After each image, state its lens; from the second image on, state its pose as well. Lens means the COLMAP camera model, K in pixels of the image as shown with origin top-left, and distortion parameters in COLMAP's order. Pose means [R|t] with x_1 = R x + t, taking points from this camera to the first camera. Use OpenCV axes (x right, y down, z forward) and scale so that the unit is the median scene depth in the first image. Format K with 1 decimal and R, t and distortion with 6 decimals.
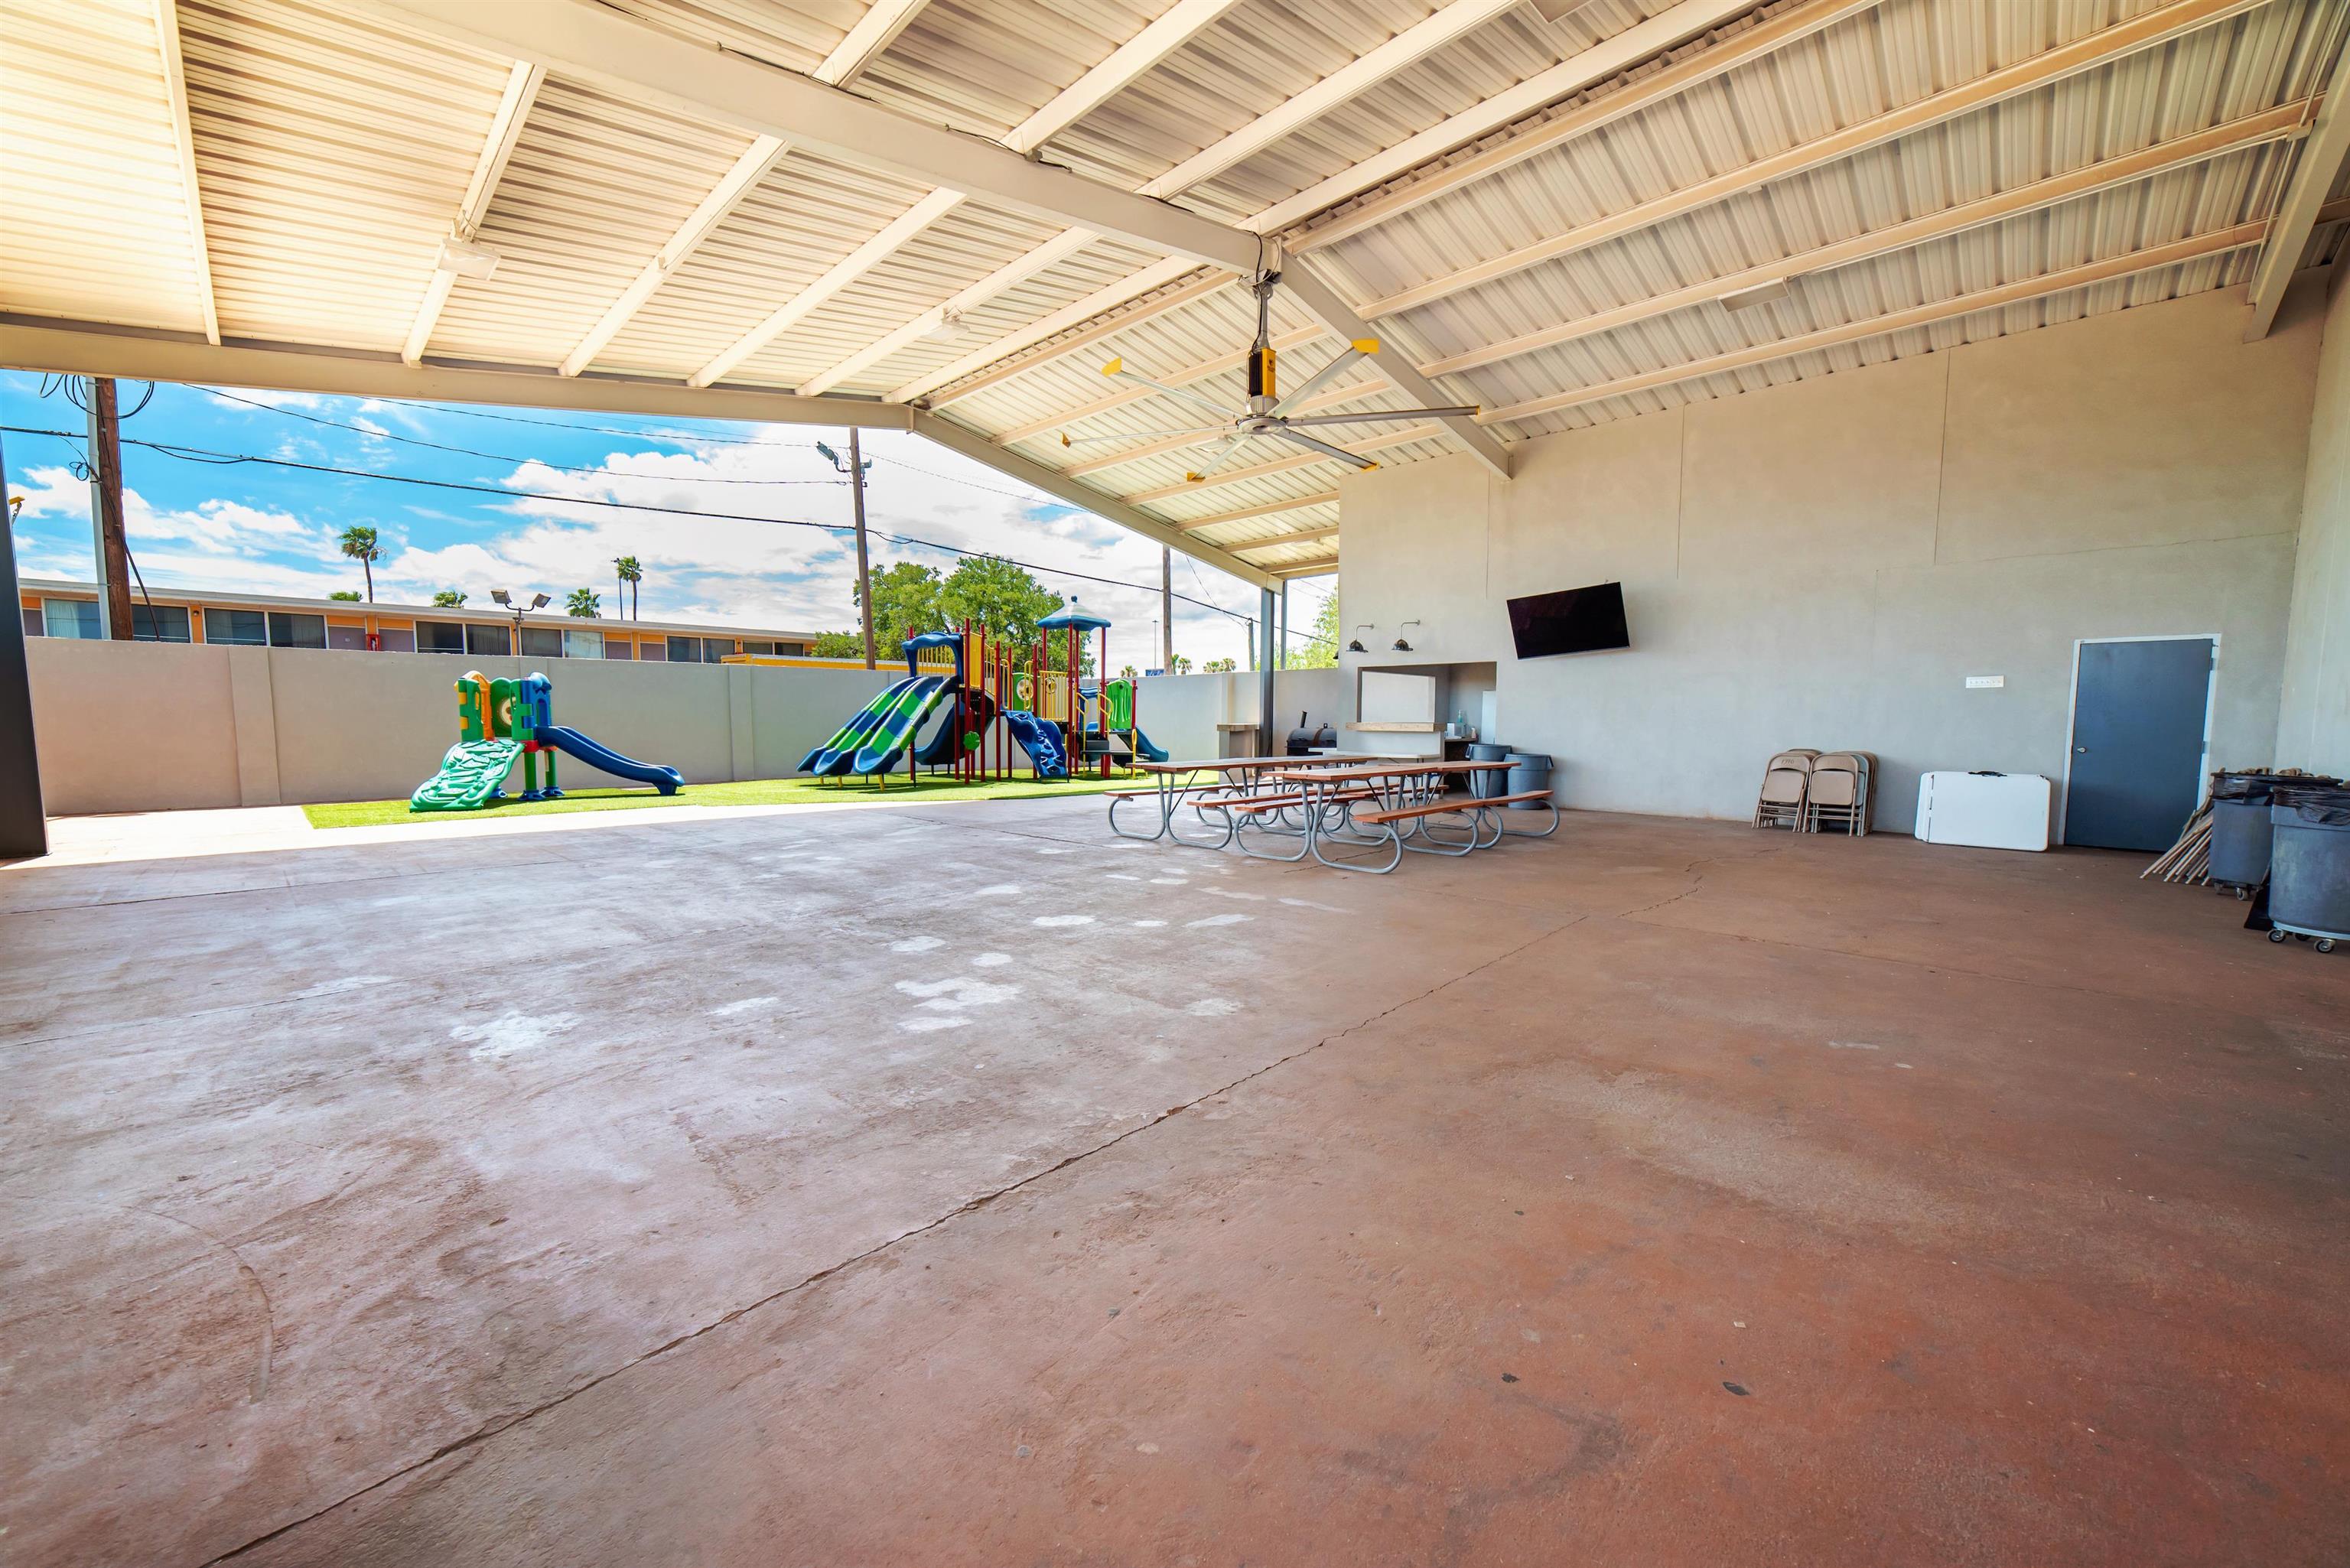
lens RADIAL K [[900.5, 0, 1216.8], [0, 900.5, 780.9], [0, 0, 1]] dist [-0.016129, 0.006445]
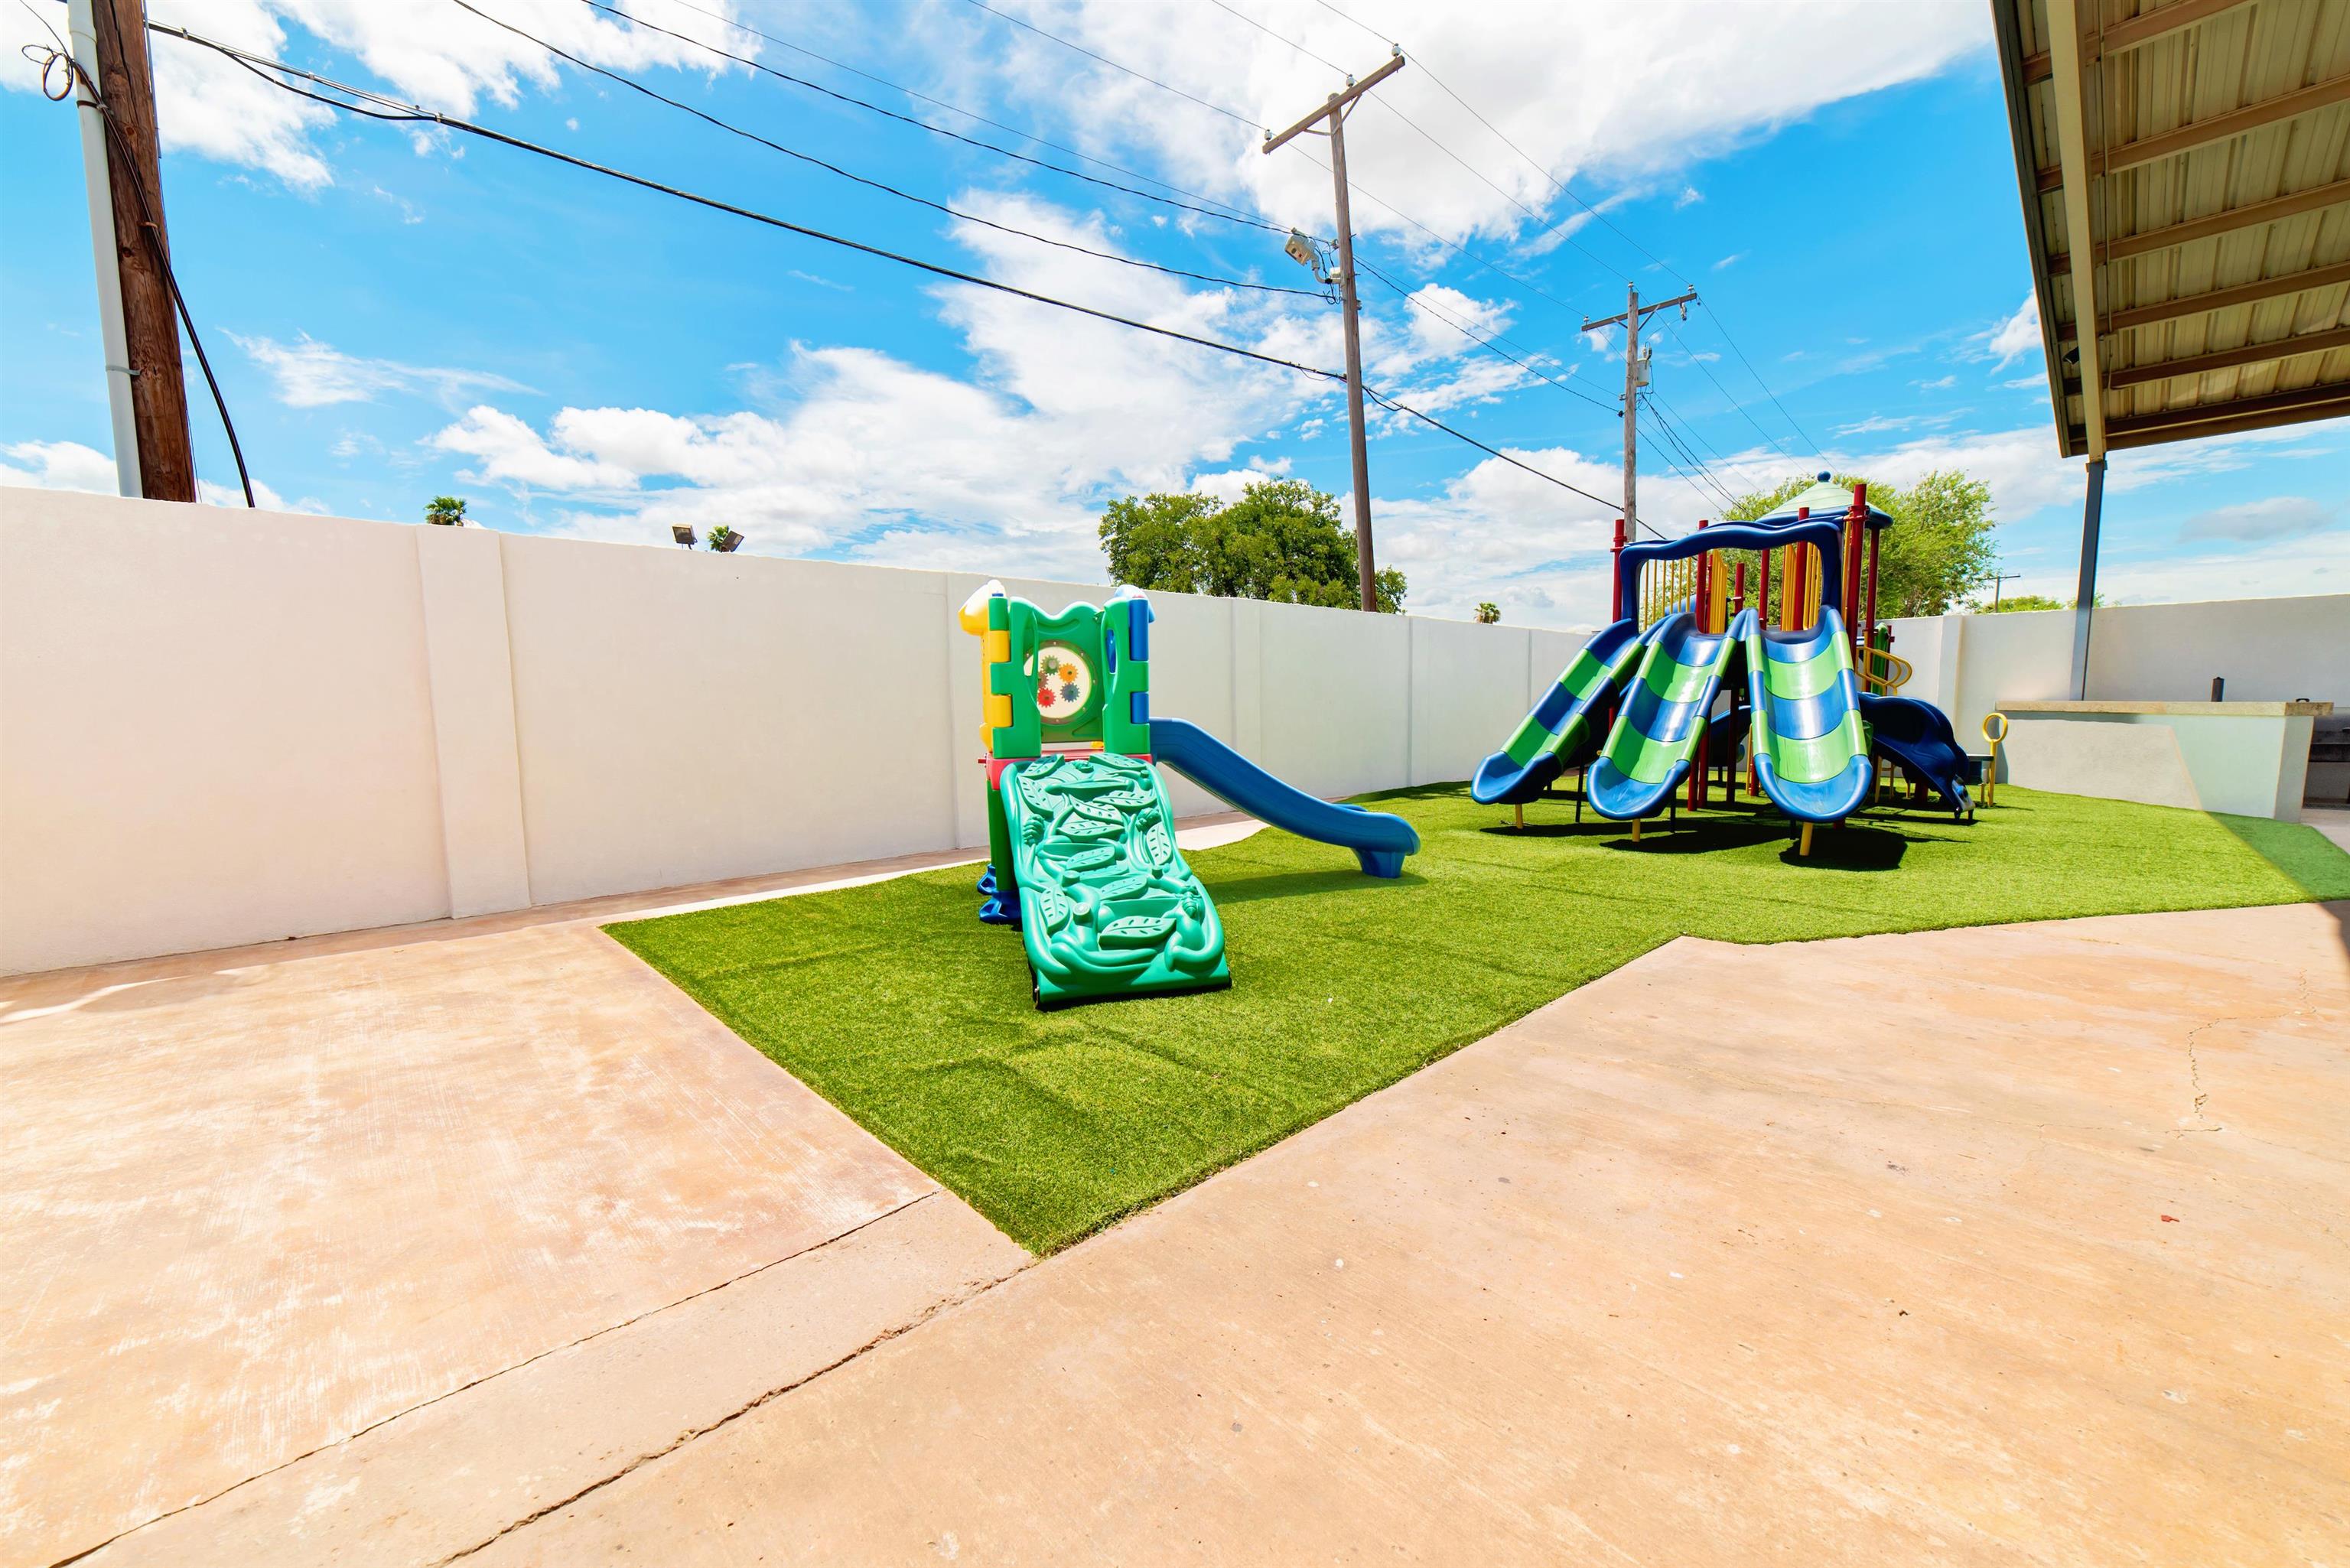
lens RADIAL K [[900.5, 0, 1175.6], [0, 900.5, 786.3], [0, 0, 1]] dist [-0.016129, 0.006445]
pose [[0.998211, -0.000759, -0.059785, -0.550030], [0.002083, 0.999754, 0.022076, -0.030217], [0.059753, -0.022161, 0.997967, 0.456979]]
